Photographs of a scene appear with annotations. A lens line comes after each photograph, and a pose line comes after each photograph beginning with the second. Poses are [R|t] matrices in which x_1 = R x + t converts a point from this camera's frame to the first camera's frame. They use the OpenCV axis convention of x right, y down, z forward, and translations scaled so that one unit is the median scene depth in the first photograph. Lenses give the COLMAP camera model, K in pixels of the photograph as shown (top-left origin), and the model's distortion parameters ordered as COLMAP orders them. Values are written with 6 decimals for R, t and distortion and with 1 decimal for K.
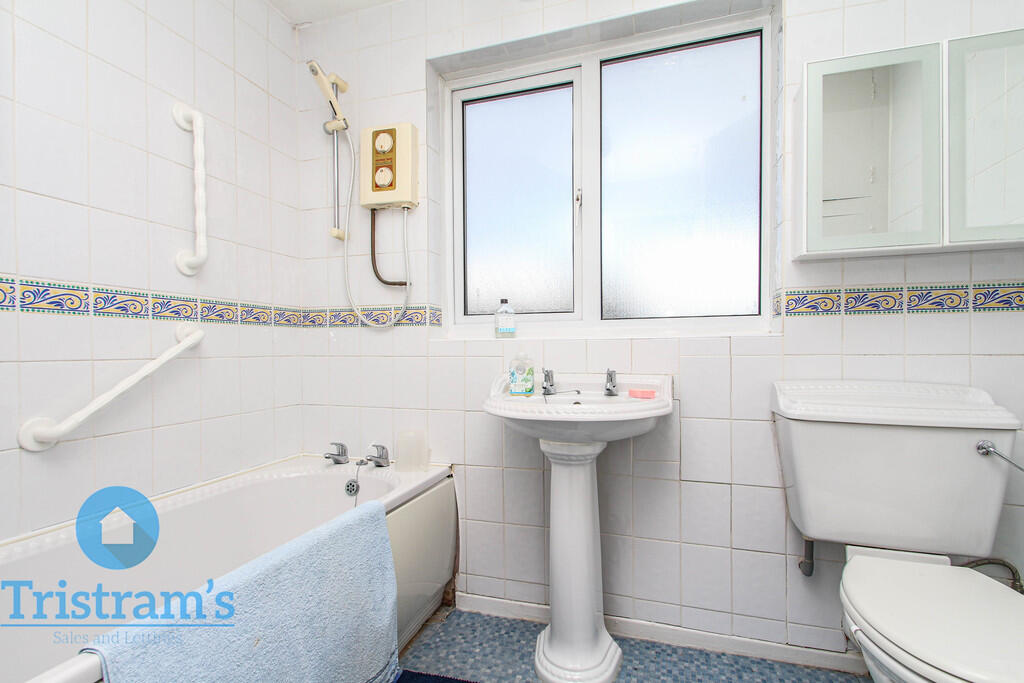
lens RADIAL K [[474.9, 0, 507.5], [0, 474.9, 354.4], [0, 0, 1]] dist [0.002078, 0.000163]
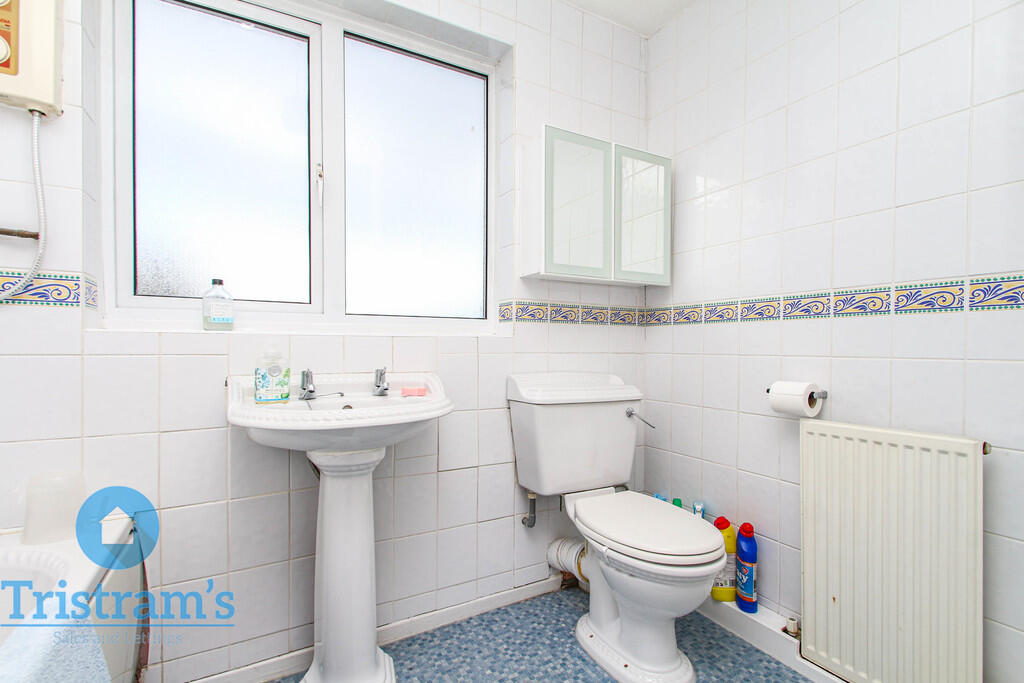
lens RADIAL K [[474.5, 0, 525.7], [0, 474.5, 352.5], [0, 0, 1]] dist [0.014883, -0.007677]
pose [[0.675148, 0.000670, 0.737682, -0.291159], [-0.003189, 0.999993, 0.002010, -0.002591], [-0.737675, -0.003710, 0.675146, 0.144389]]
